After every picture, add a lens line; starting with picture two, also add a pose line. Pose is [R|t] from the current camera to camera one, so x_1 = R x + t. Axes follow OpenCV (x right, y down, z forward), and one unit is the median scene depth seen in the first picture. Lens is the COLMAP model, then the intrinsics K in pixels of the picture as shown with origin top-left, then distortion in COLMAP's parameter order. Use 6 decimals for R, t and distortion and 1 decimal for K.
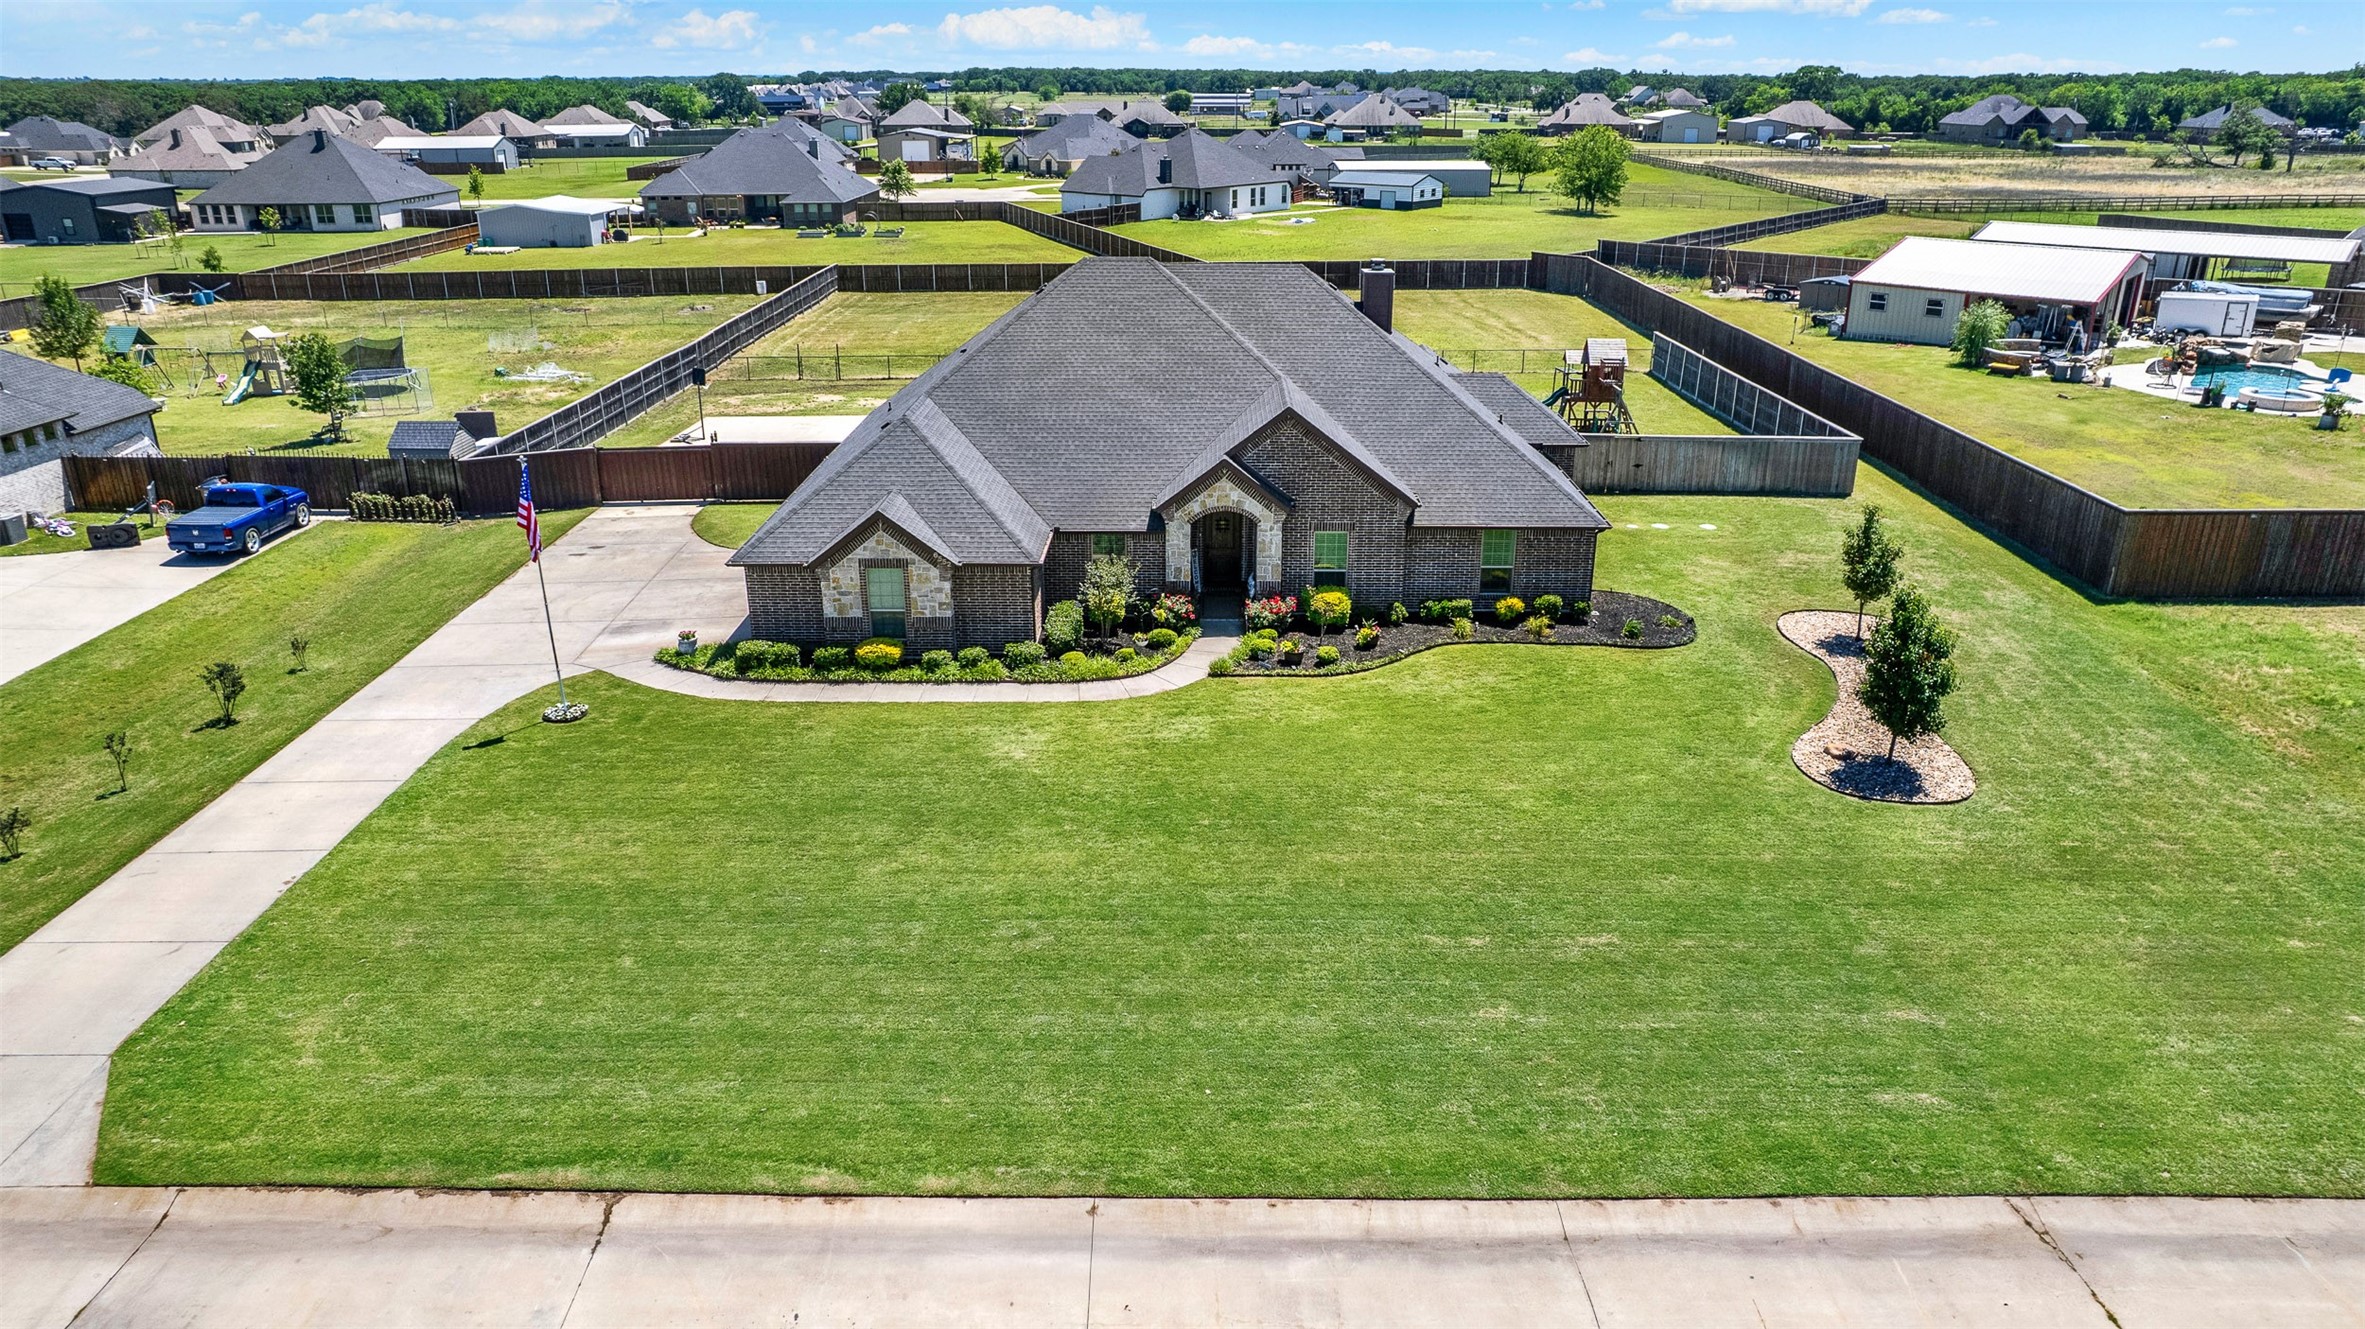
lens RADIAL K [[1533.2, 0, 1182.5], [0, 1533.2, 664.5], [0, 0, 1]] dist [-0.075843, 0.063714]
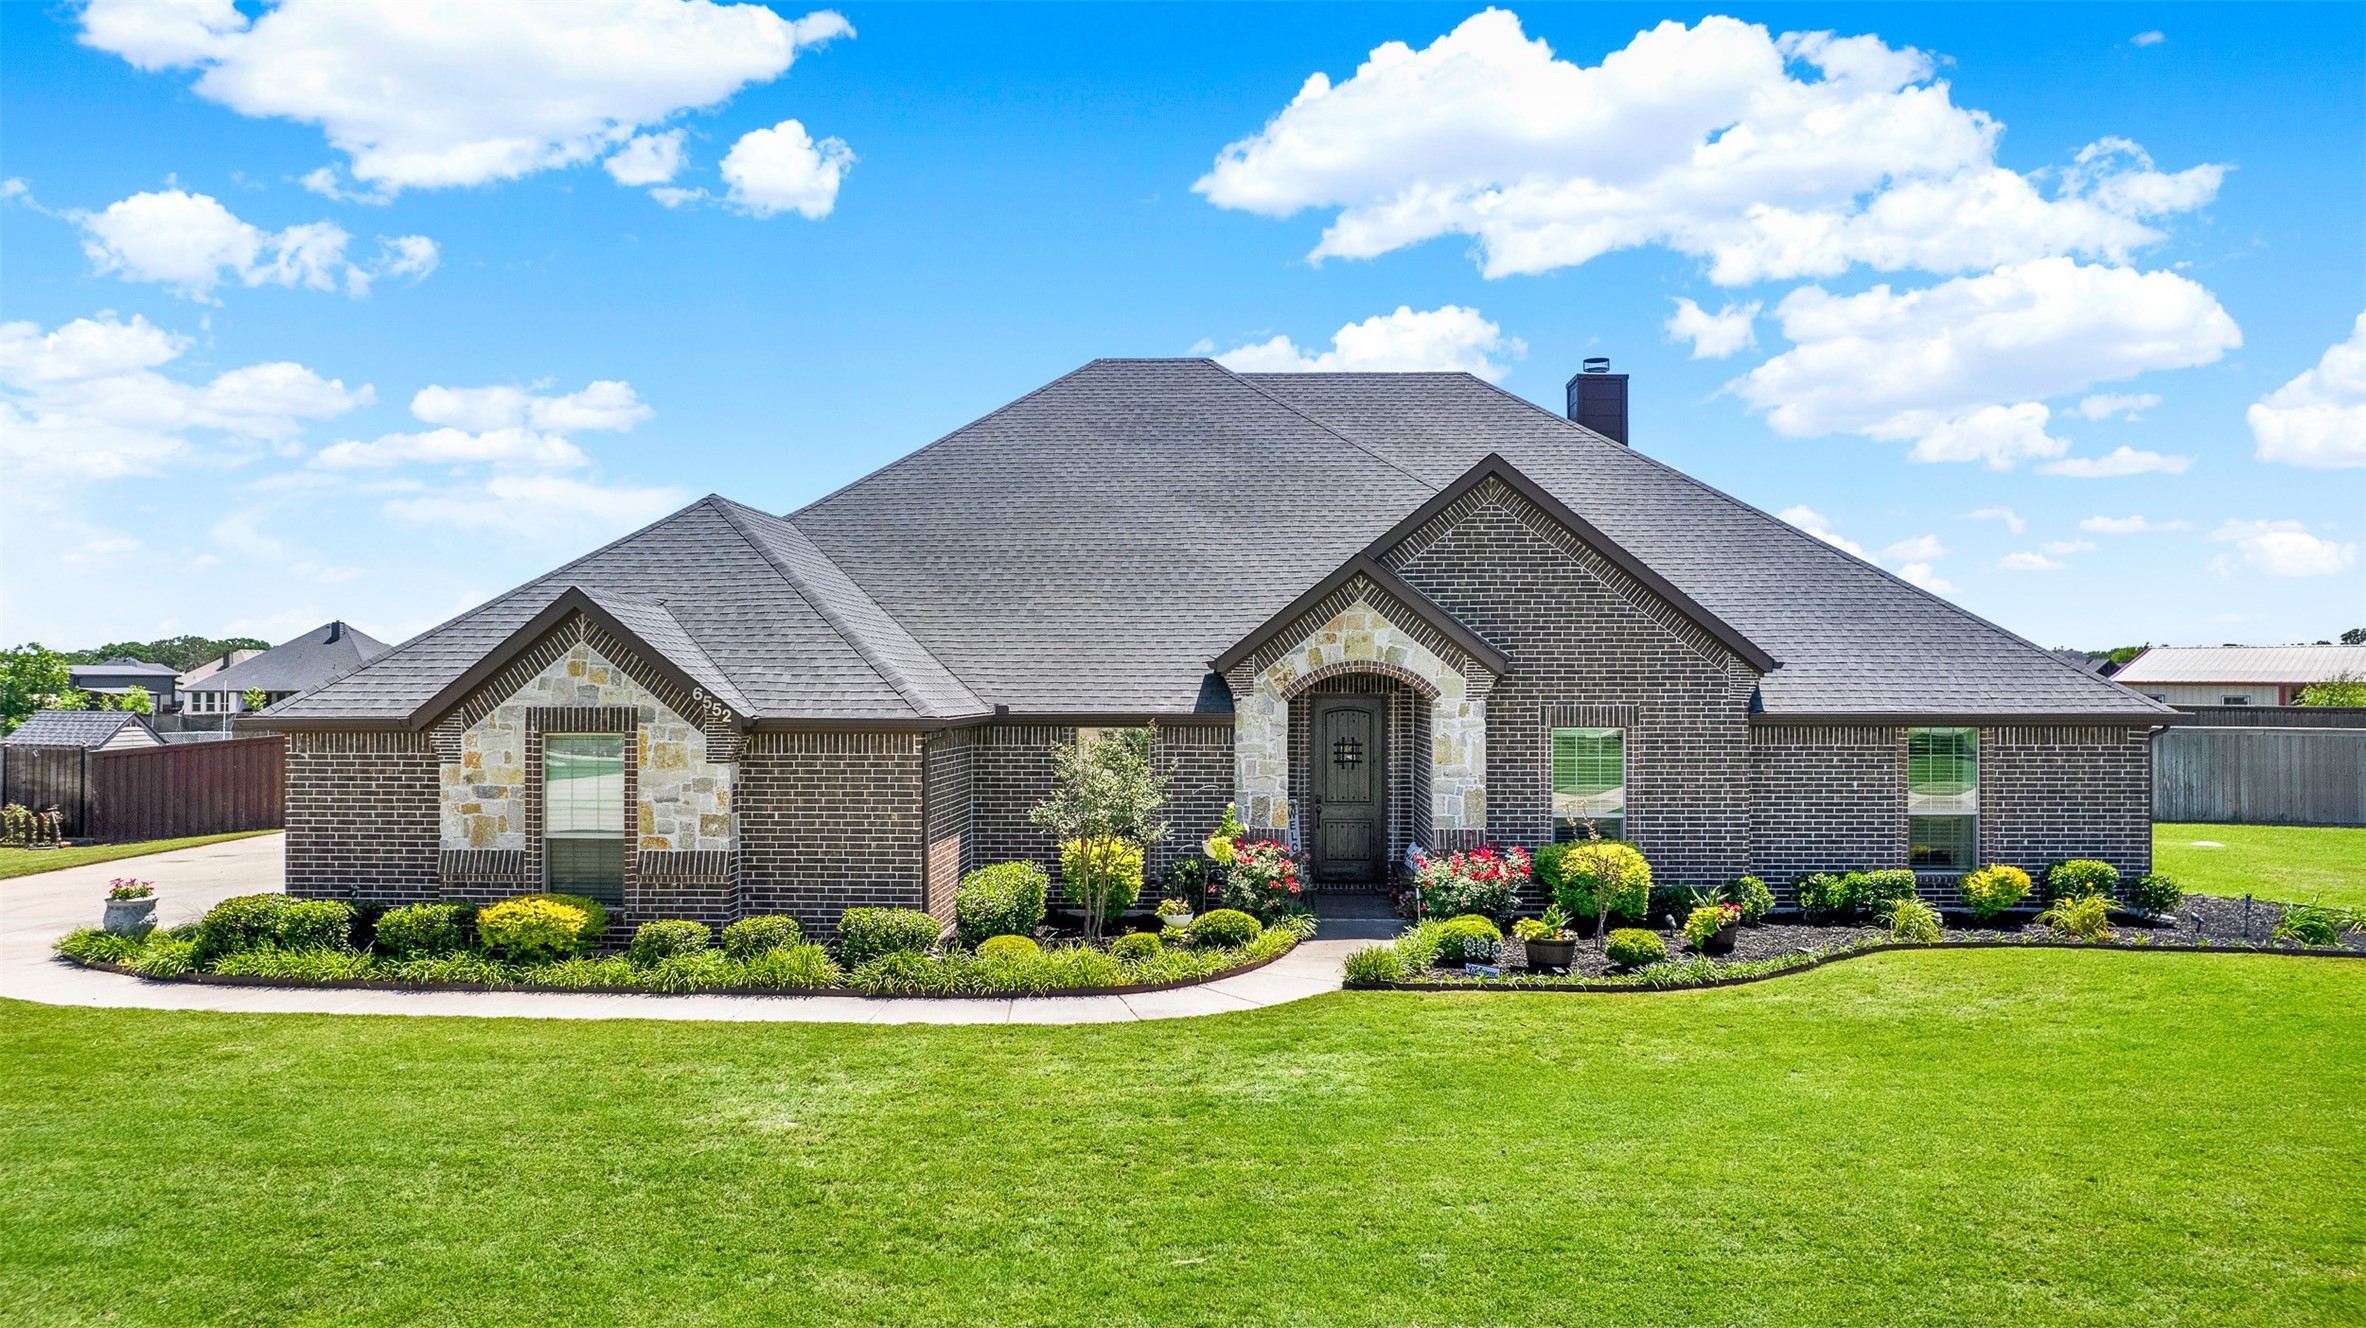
lens RADIAL K [[1533.8, 0, 1183.0], [0, 1533.8, 664.0], [0, 0, 1]] dist [-0.075843, 0.063714]
pose [[0.999261, 0.000440, -0.038441, -0.009196], [-0.014777, 0.927507, -0.373514, 0.075182], [0.035490, 0.373806, 0.926828, 0.587578]]
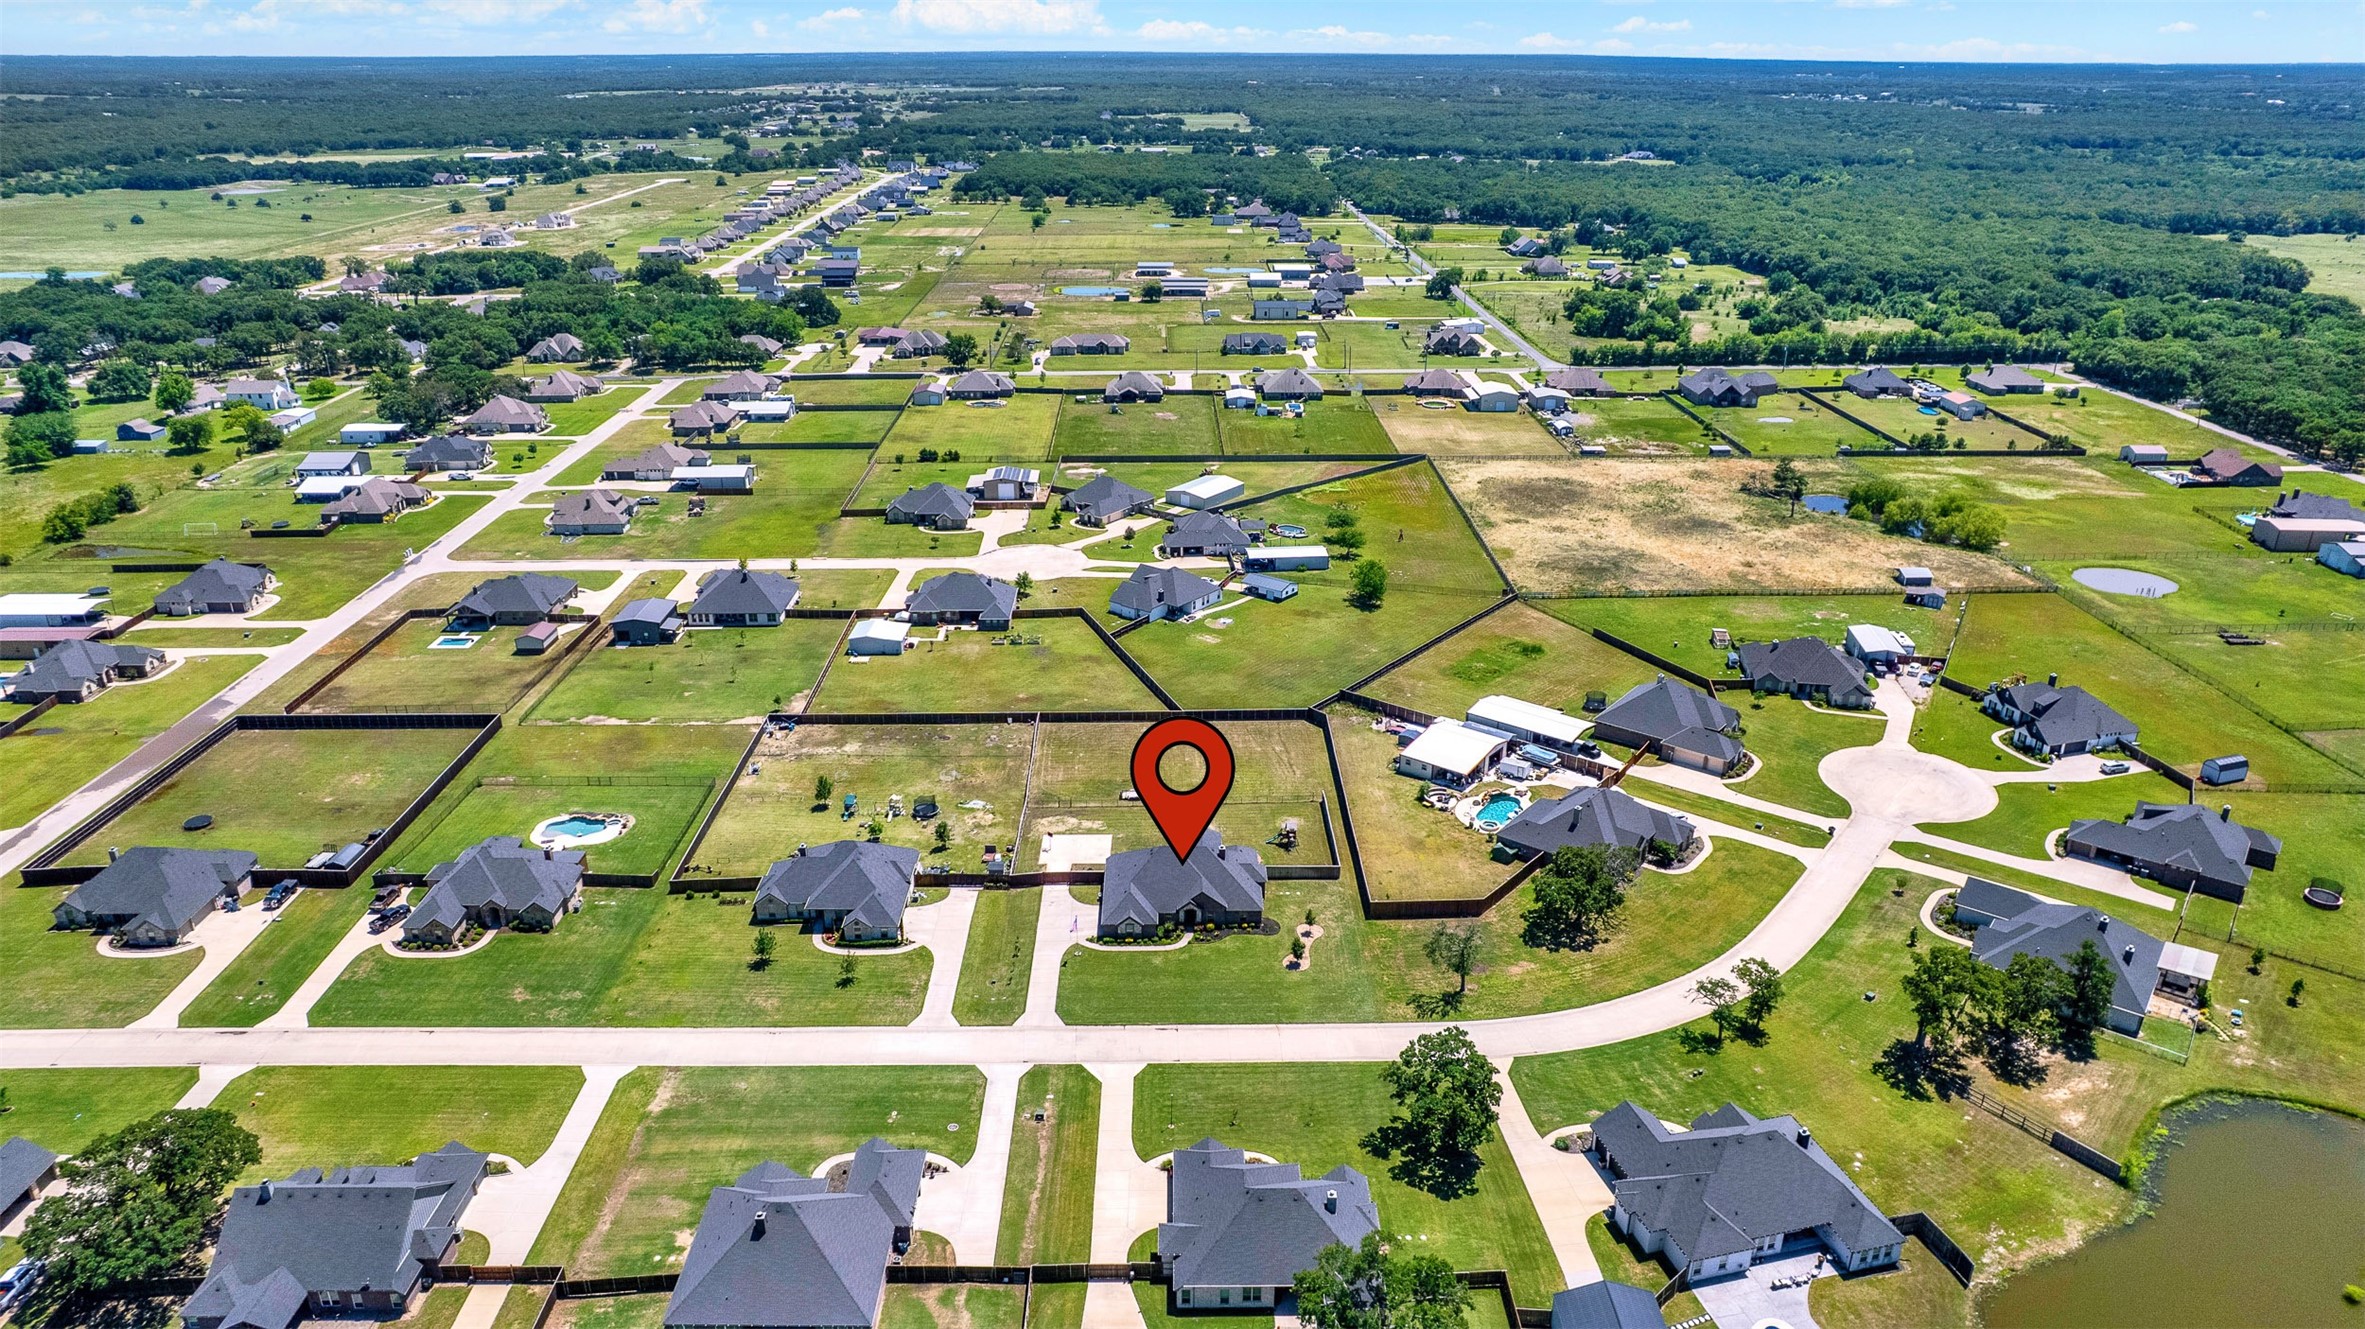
lens RADIAL K [[1533.2, 0, 1182.5], [0, 1533.2, 664.5], [0, 0, 1]] dist [-0.075843, 0.063714]
pose [[0.999728, -0.006175, 0.022491, -0.119746], [0.005785, 0.999832, 0.017381, -1.090553], [-0.022595, -0.017247, 0.999596, -4.499211]]
